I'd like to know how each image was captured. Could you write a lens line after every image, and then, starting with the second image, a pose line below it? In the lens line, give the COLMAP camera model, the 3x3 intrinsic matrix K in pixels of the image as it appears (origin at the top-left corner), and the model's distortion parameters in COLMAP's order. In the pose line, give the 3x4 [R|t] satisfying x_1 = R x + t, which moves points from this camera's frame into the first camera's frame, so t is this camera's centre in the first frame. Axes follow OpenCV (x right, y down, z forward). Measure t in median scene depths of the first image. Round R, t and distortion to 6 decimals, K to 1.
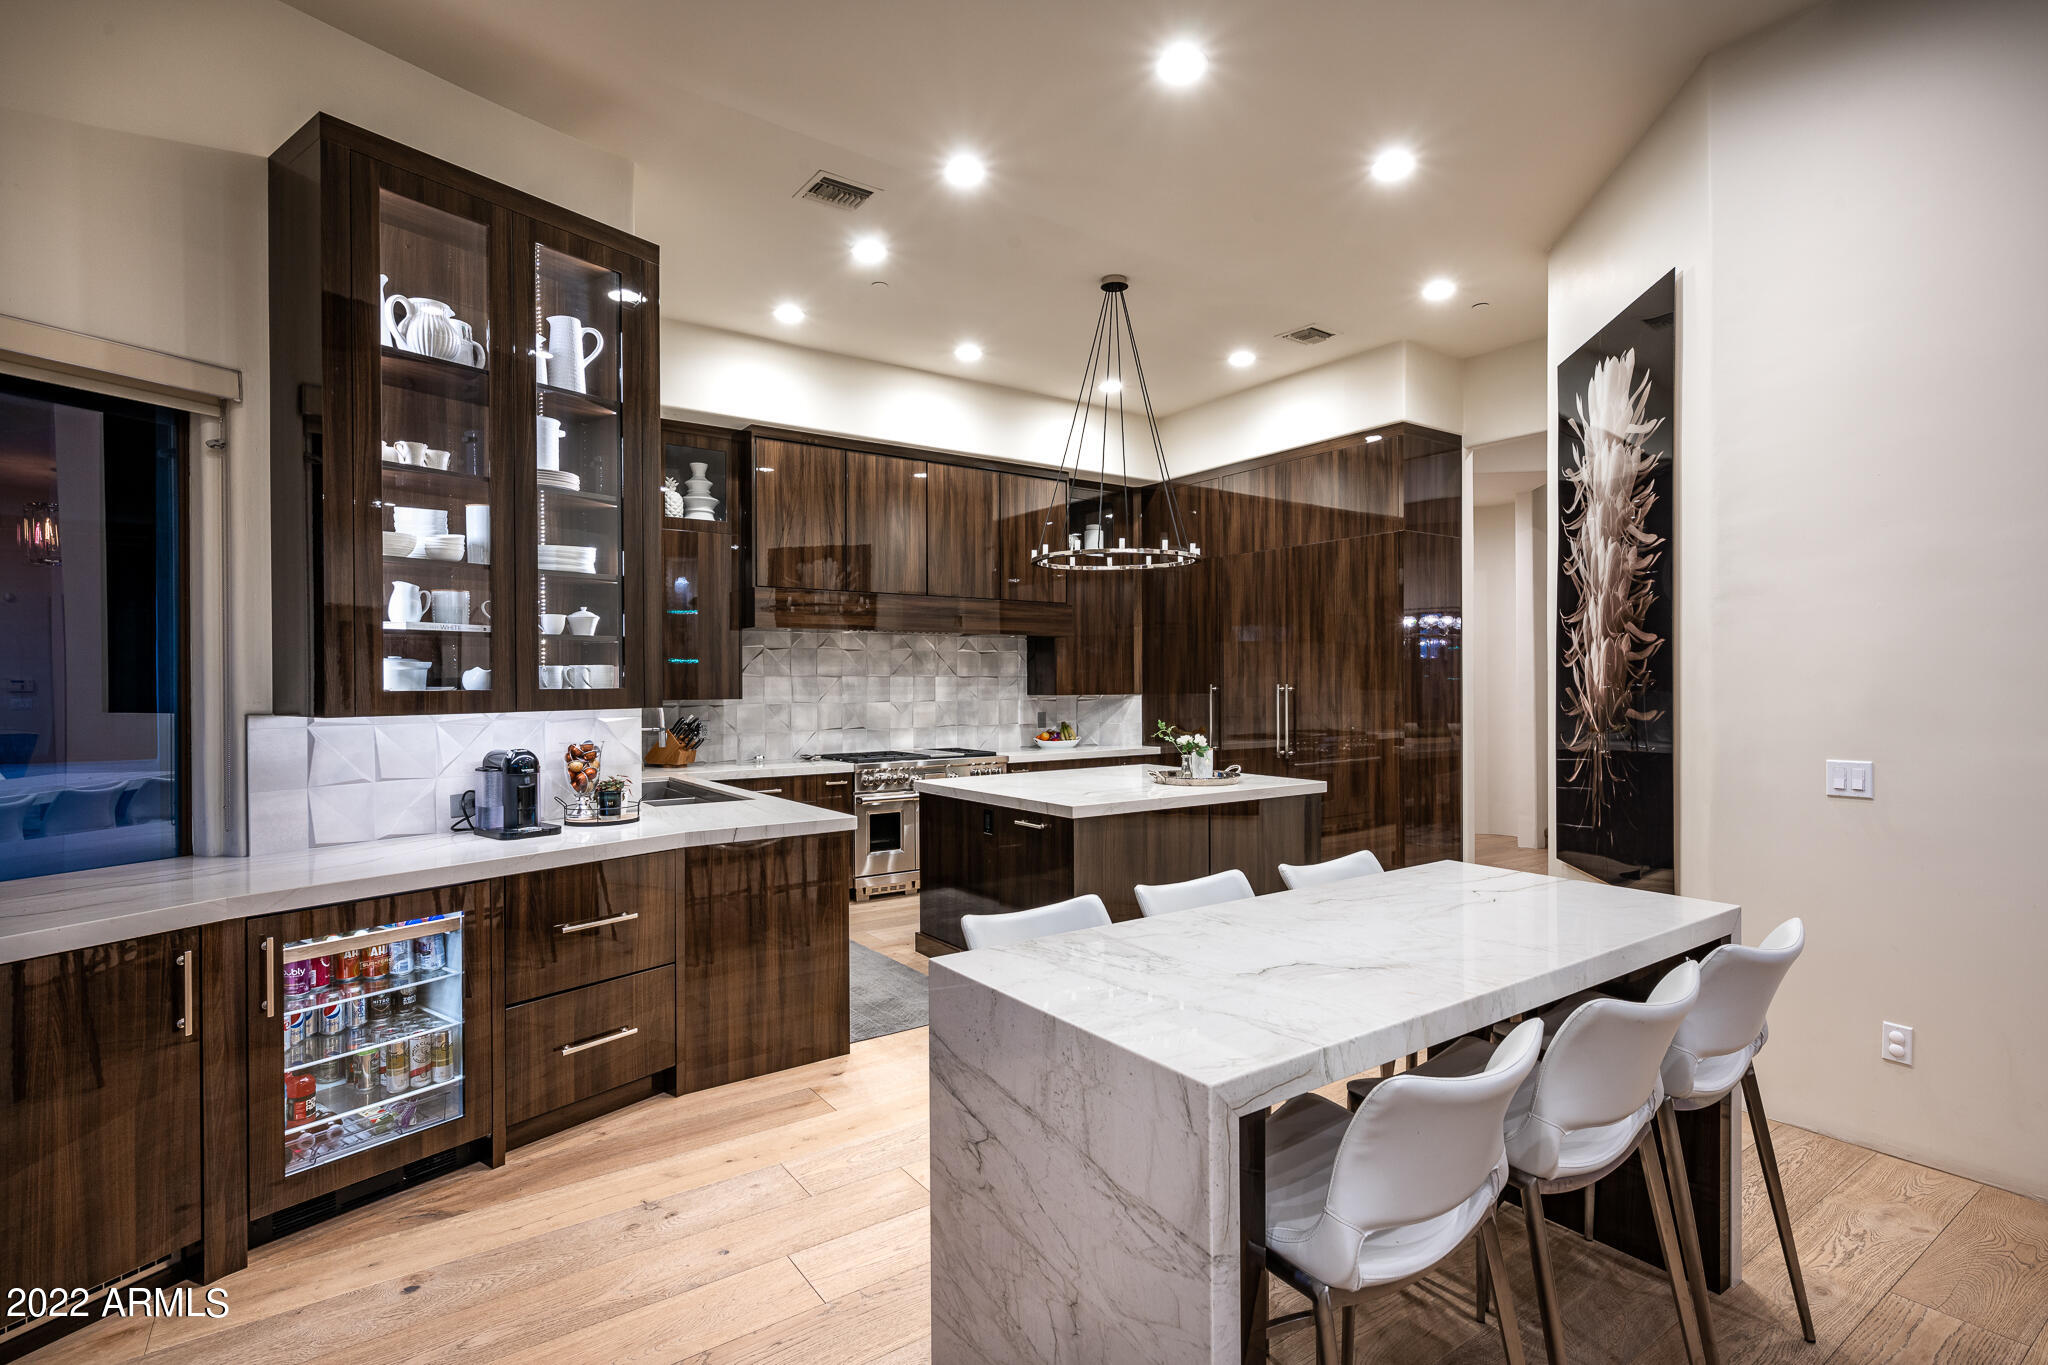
lens RADIAL K [[973.4, 0, 1023.3], [0, 973.4, 677.1], [0, 0, 1]] dist [-0.004749, 0.000129]
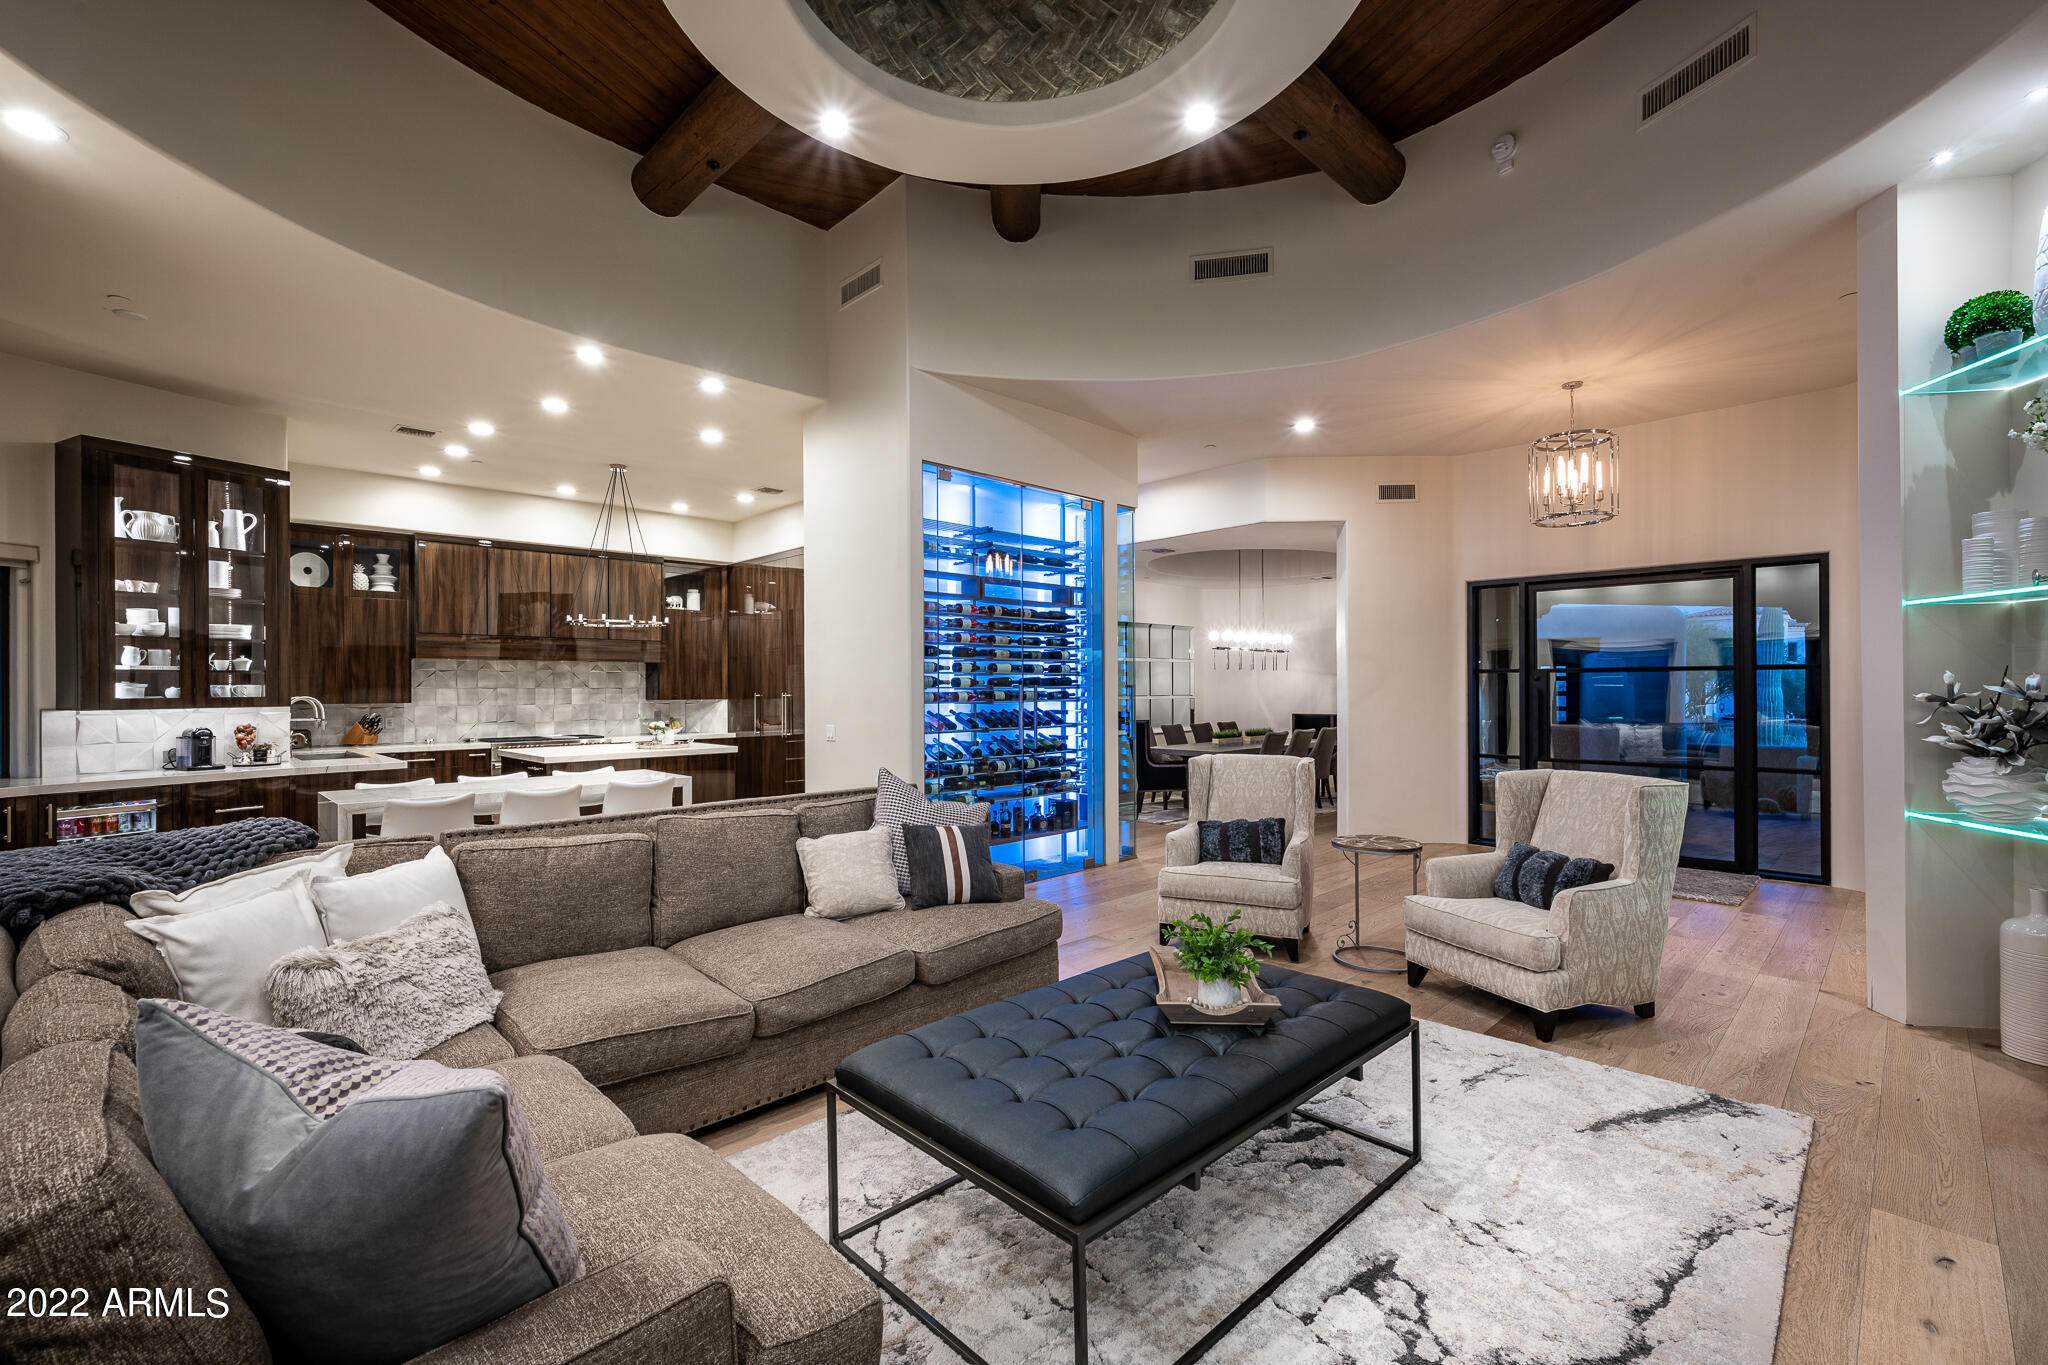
lens RADIAL K [[876.6, 0, 1028.5], [0, 876.6, 678.3], [0, 0, 1]] dist [0.000614, 0.000034]
pose [[0.987477, 0.000346, 0.157760, 0.847235], [0.000725, 0.999977, -0.006731, -0.012891], [-0.157758, 0.006761, 0.987455, -1.016565]]
